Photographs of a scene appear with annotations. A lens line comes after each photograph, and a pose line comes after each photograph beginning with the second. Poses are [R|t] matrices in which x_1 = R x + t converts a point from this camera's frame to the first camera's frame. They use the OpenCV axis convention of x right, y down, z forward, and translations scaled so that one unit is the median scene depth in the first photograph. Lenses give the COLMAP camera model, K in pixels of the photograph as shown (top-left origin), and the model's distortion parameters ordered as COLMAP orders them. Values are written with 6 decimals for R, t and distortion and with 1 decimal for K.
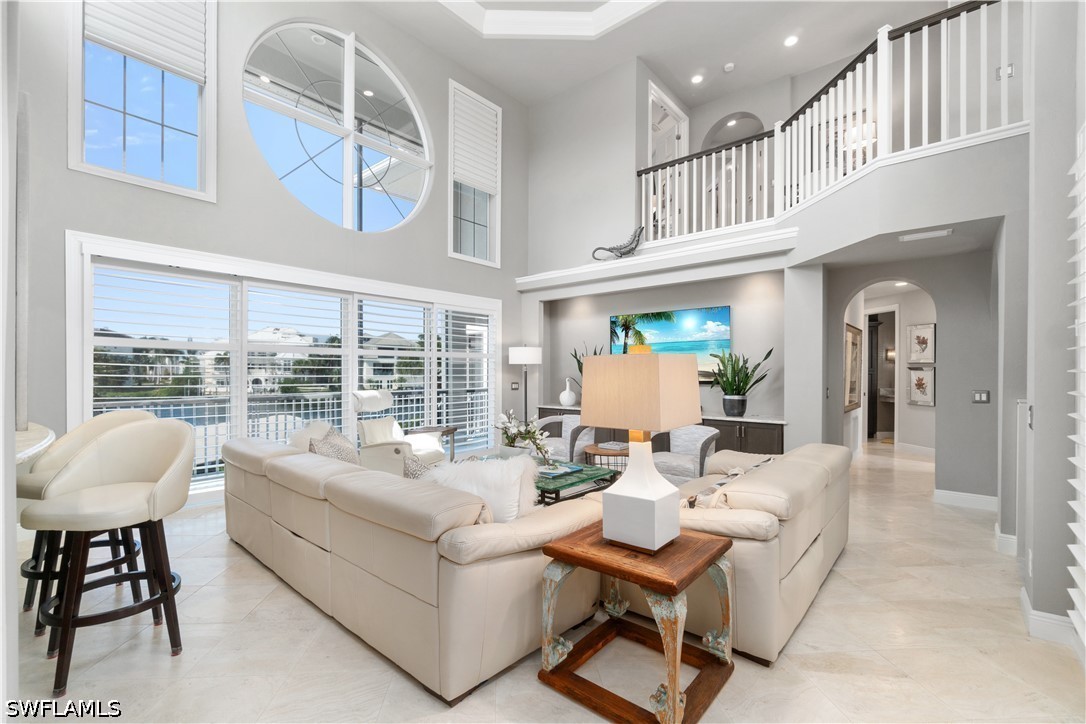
lens RADIAL K [[467.9, 0, 534.0], [0, 467.9, 377.4], [0, 0, 1]] dist [-0.004172, 0.000746]
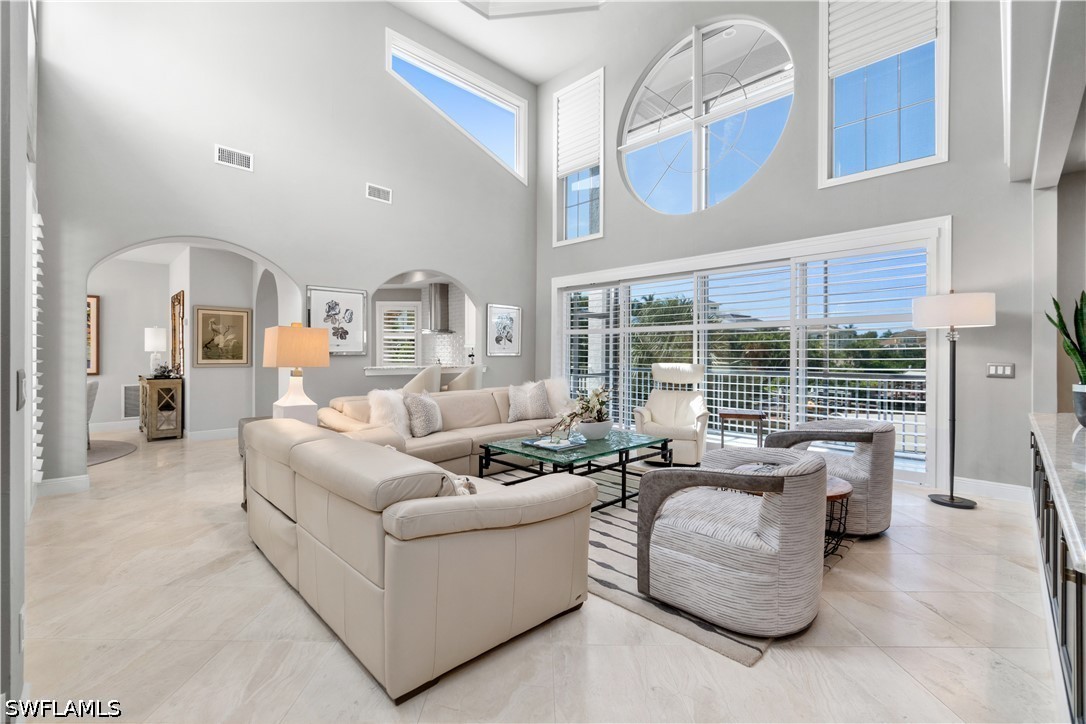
lens RADIAL K [[467.9, 0, 540.3], [0, 467.9, 352.8], [0, 0, 1]] dist [-0.004172, 0.000746]
pose [[-0.064772, 0.006248, -0.997881, 0.727988], [-0.001374, 0.999979, 0.006351, -0.003801], [0.997899, 0.001782, -0.064762, 0.756489]]
